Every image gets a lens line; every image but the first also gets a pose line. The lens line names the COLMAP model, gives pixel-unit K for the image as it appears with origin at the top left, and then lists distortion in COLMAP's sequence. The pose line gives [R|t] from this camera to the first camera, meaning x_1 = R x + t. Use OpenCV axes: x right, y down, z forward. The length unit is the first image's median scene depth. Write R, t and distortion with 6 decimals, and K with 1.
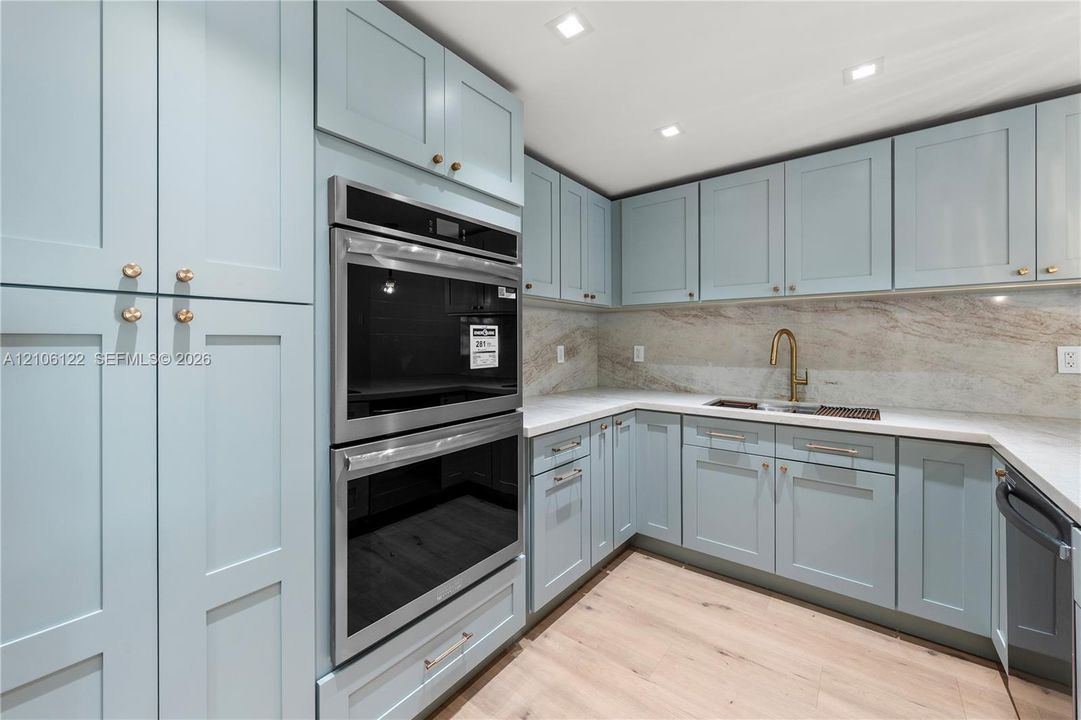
lens RADIAL K [[422.8, 0, 537.7], [0, 422.8, 339.2], [0, 0, 1]] dist [-0.000242, -0.000172]
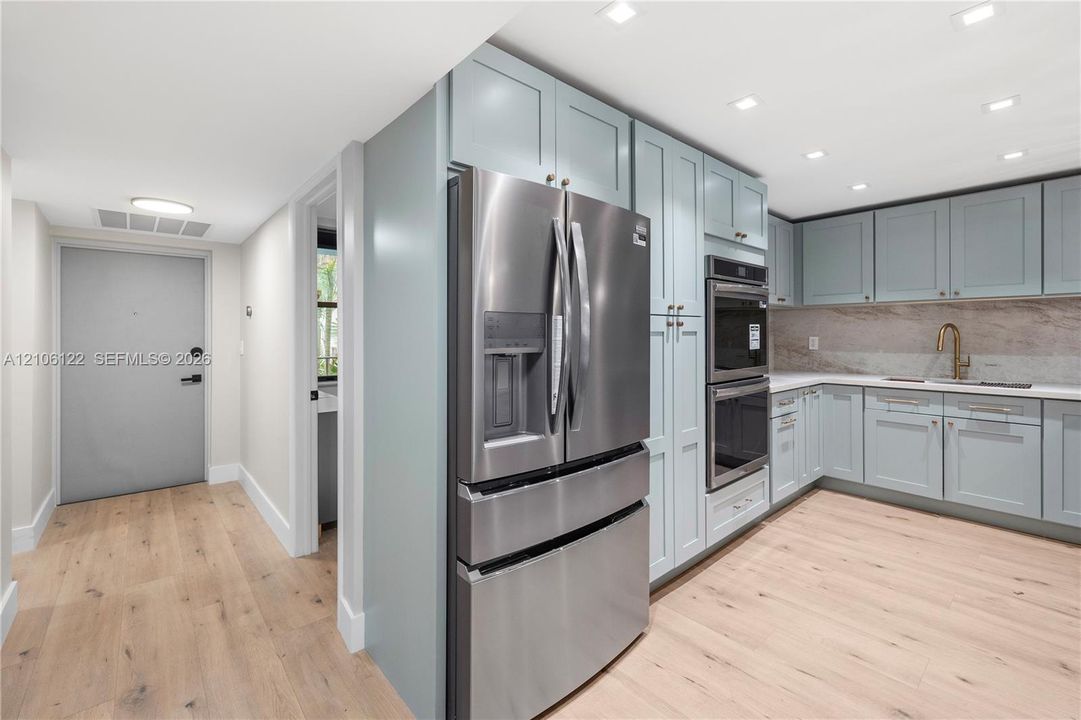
lens RADIAL K [[455.1, 0, 540.9], [0, 455.1, 332.5], [0, 0, 1]] dist [-0.001303, 0.000027]
pose [[0.983286, -0.003188, -0.182042, -0.493780], [0.003829, 0.999988, 0.003168, -0.006928], [0.182030, -0.003812, 0.983286, -0.751614]]
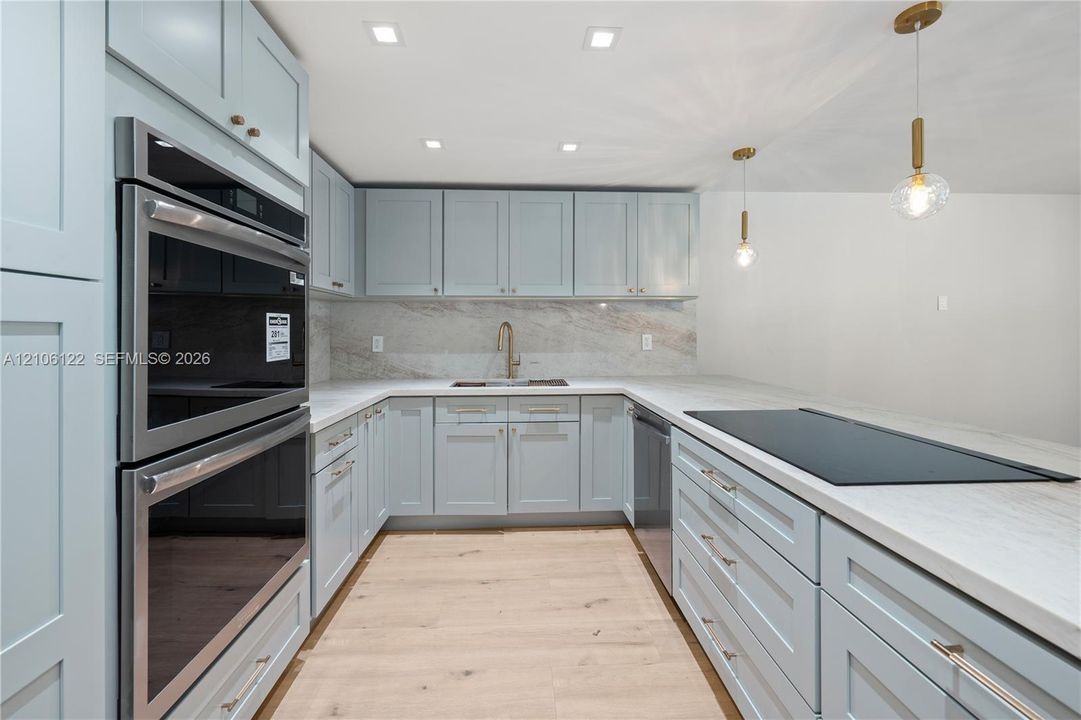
lens RADIAL K [[432.4, 0, 536.8], [0, 432.4, 331.1], [0, 0, 1]] dist [-0.001316, -0.000245]
pose [[0.754983, 0.001409, 0.655743, -0.241762], [-0.003265, 0.999993, 0.001611, 0.001366], [-0.655736, -0.003357, 0.754983, -0.047359]]
